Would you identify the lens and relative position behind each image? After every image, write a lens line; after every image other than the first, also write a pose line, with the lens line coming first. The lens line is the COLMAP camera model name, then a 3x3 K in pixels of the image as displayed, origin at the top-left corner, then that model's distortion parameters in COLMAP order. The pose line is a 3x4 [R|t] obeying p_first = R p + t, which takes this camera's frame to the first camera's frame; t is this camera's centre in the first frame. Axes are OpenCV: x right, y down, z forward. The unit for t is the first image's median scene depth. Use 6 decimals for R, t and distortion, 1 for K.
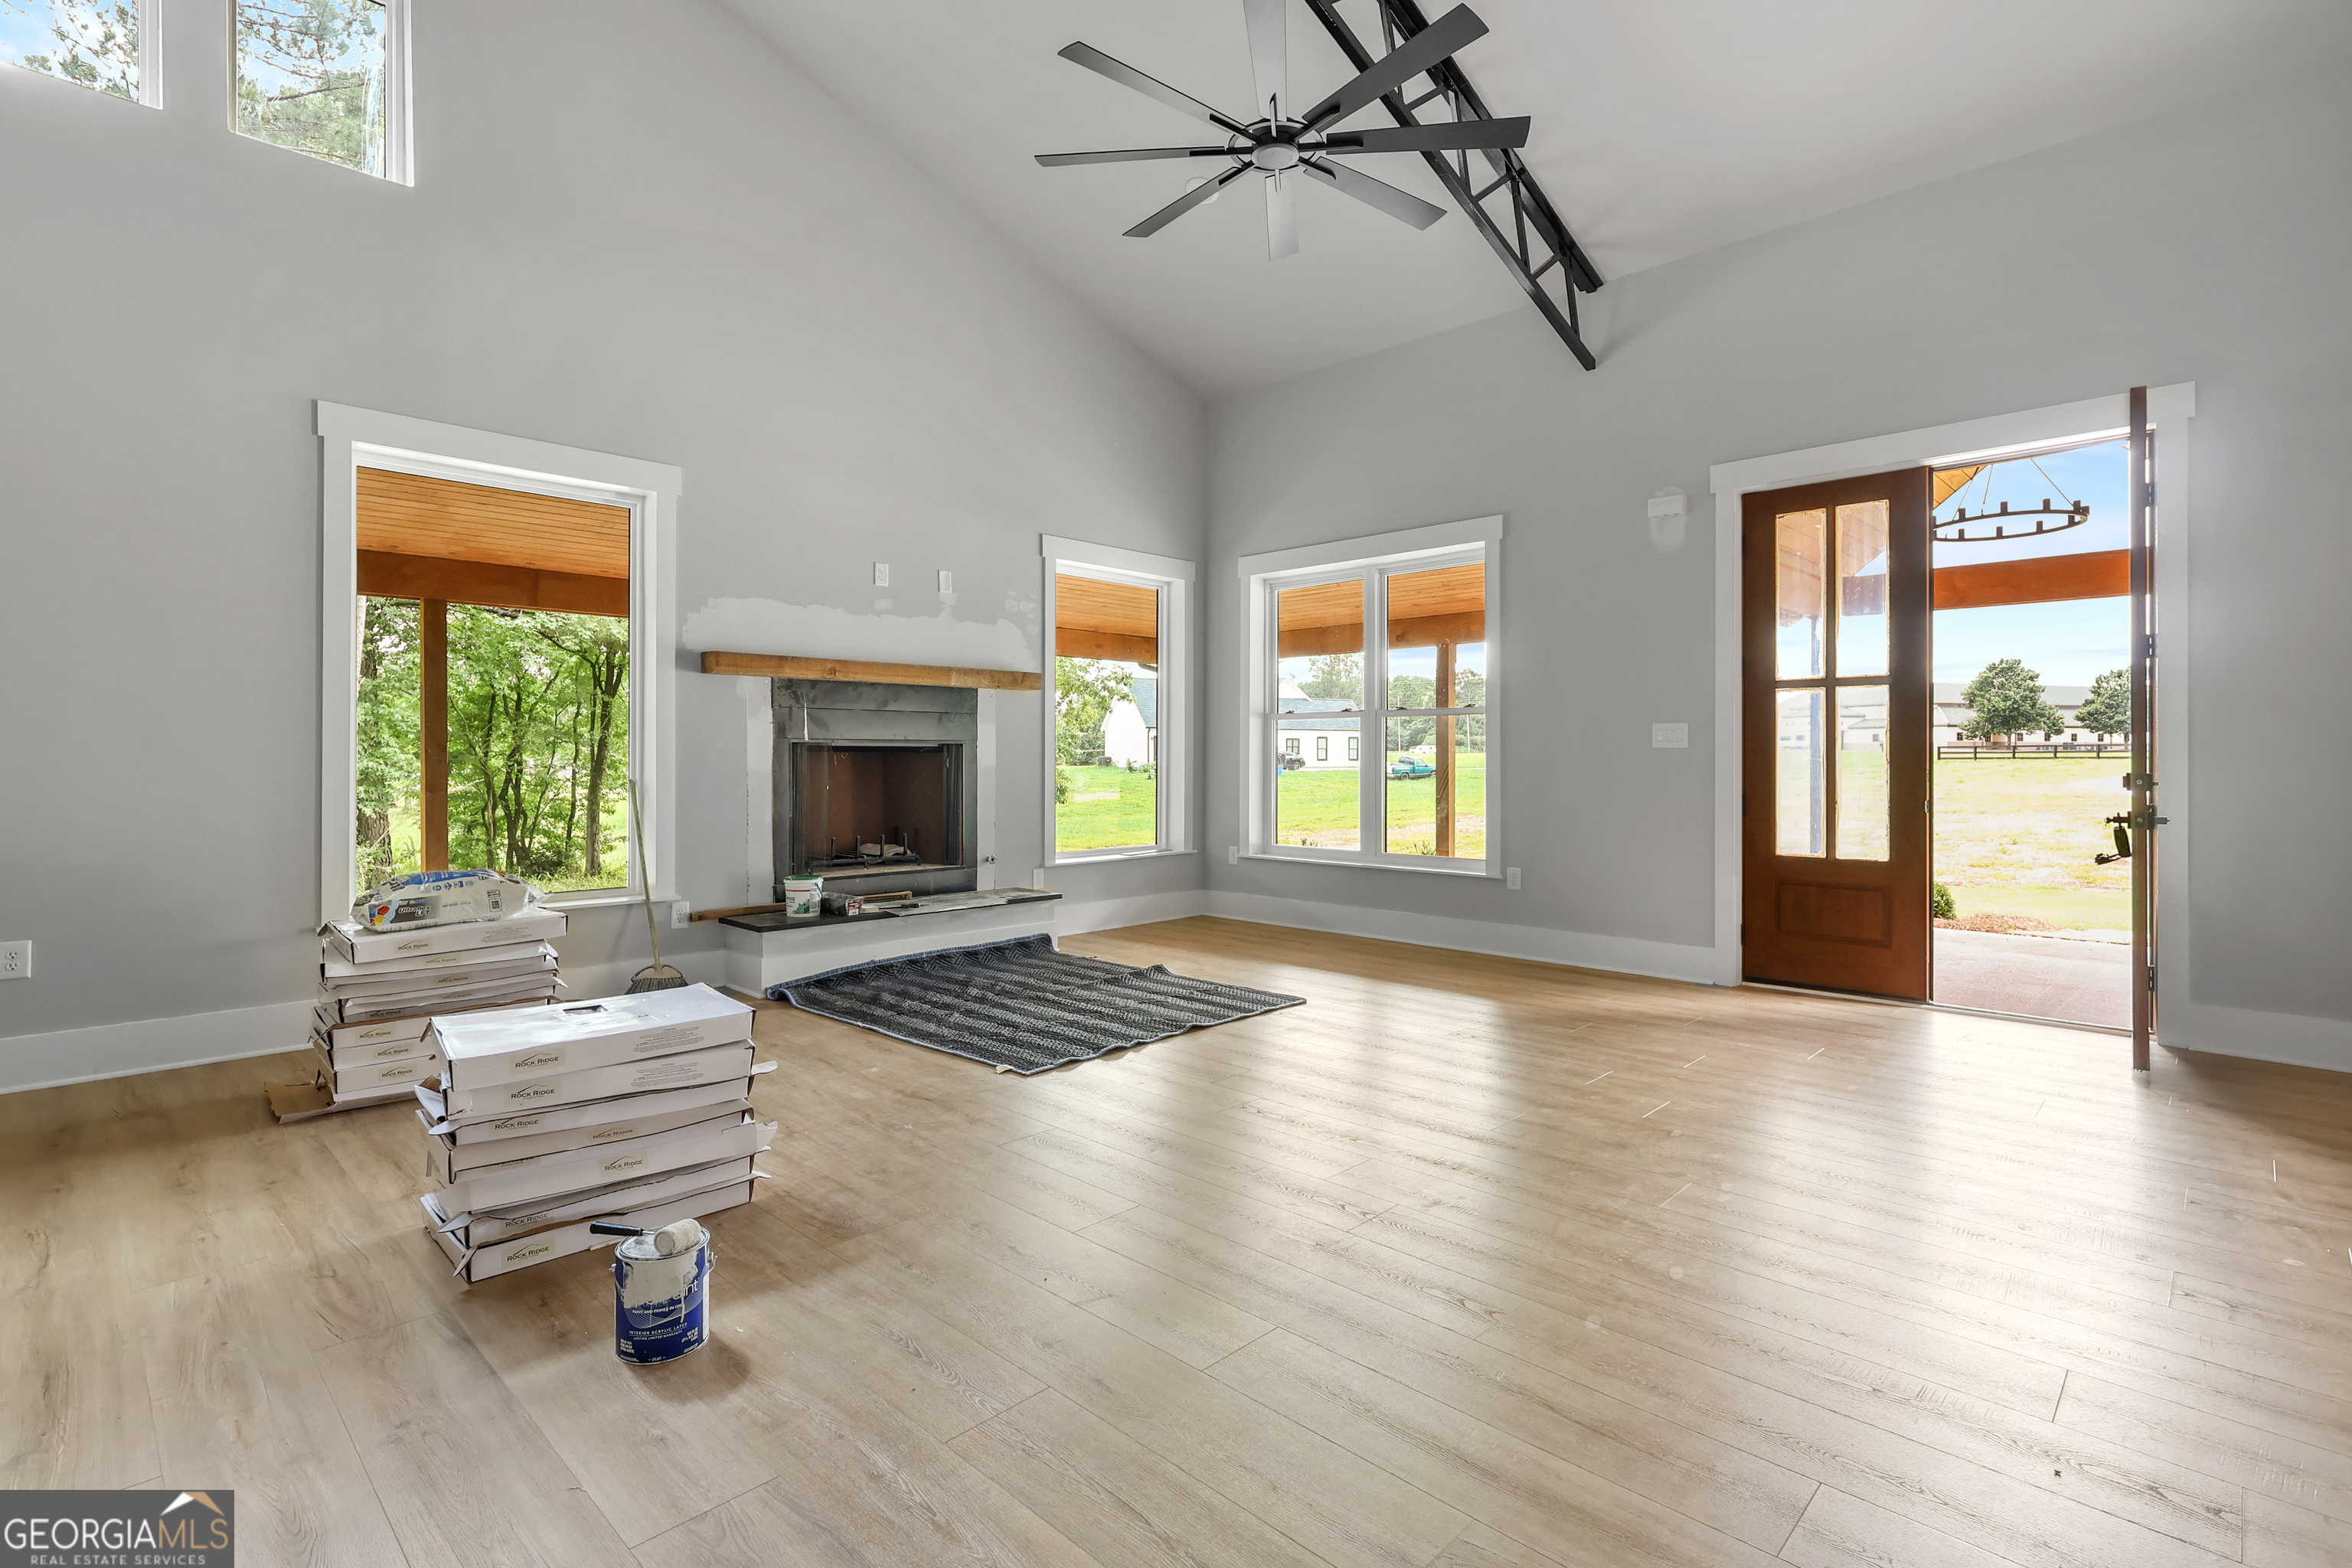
lens RADIAL K [[1104.4, 0, 1171.3], [0, 1104.4, 759.9], [0, 0, 1]] dist [-0.001436, -0.000084]
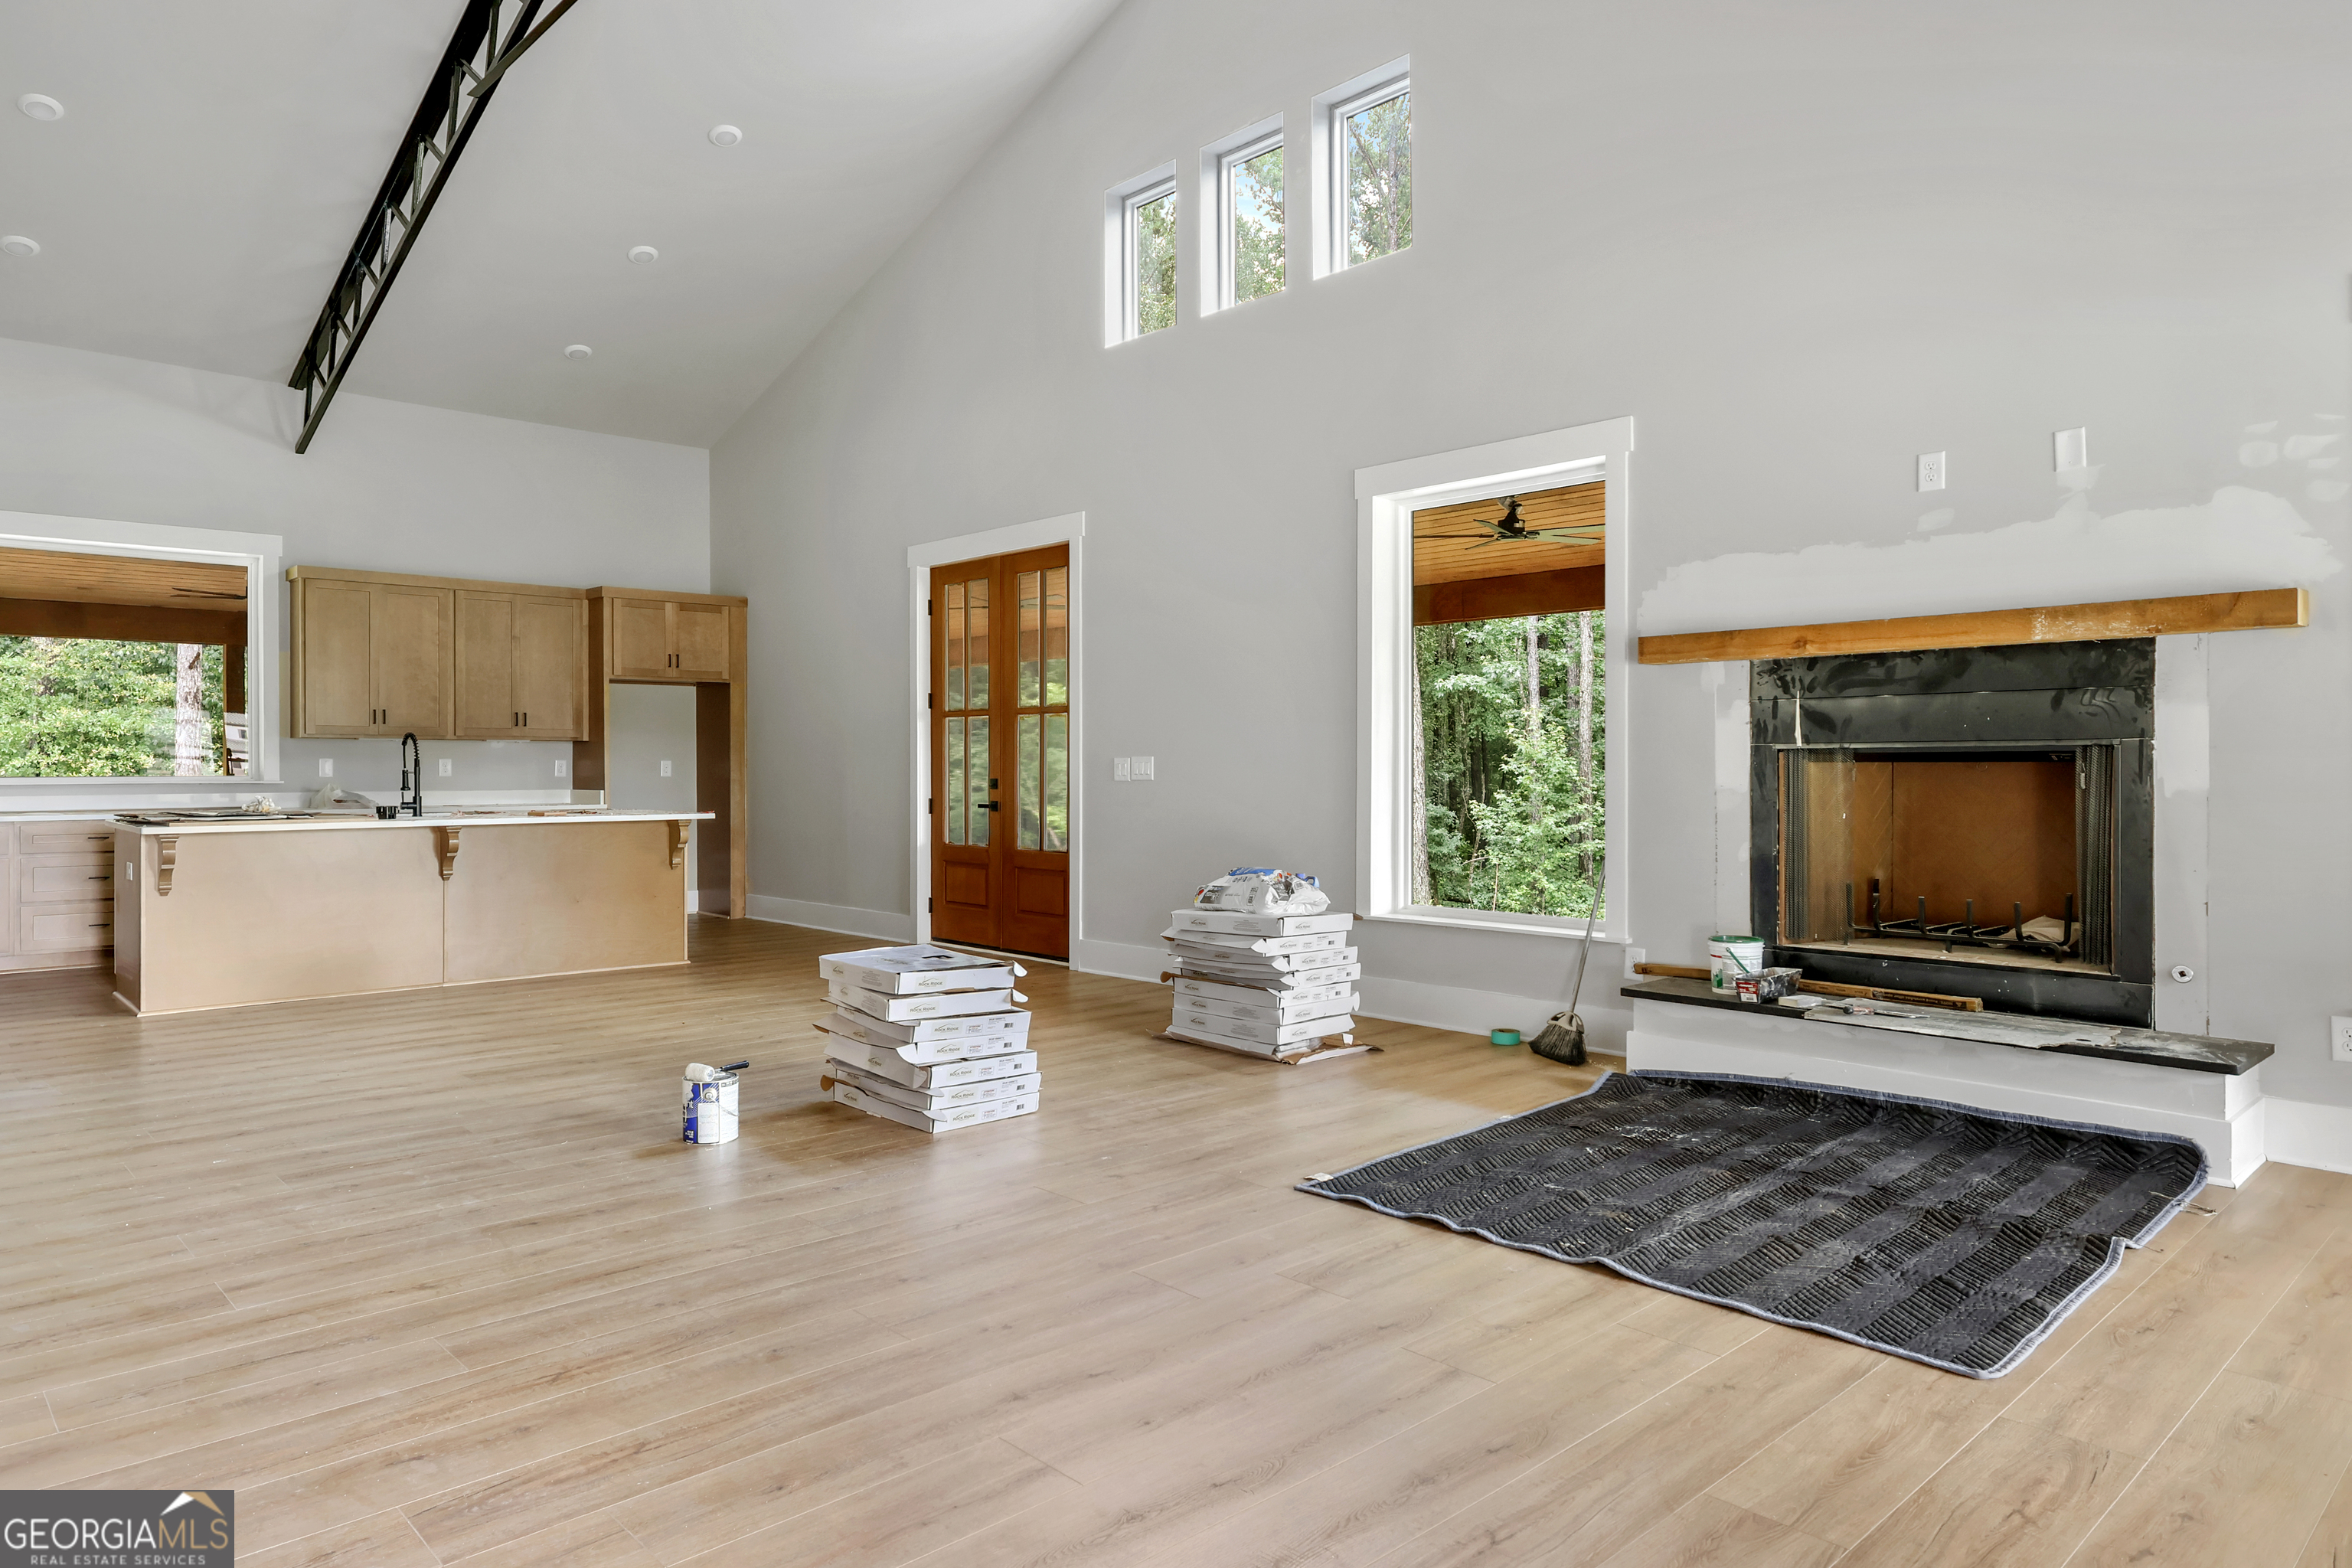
lens RADIAL K [[1451.1, 0, 1179.1], [0, 1451.1, 773.2], [0, 0, 1]] dist [-0.000686, 0.001739]
pose [[-0.041769, 0.000868, -0.999127, 0.585773], [-0.002121, 0.999997, 0.000957, -0.000891], [0.999125, 0.002159, -0.041767, 0.645180]]
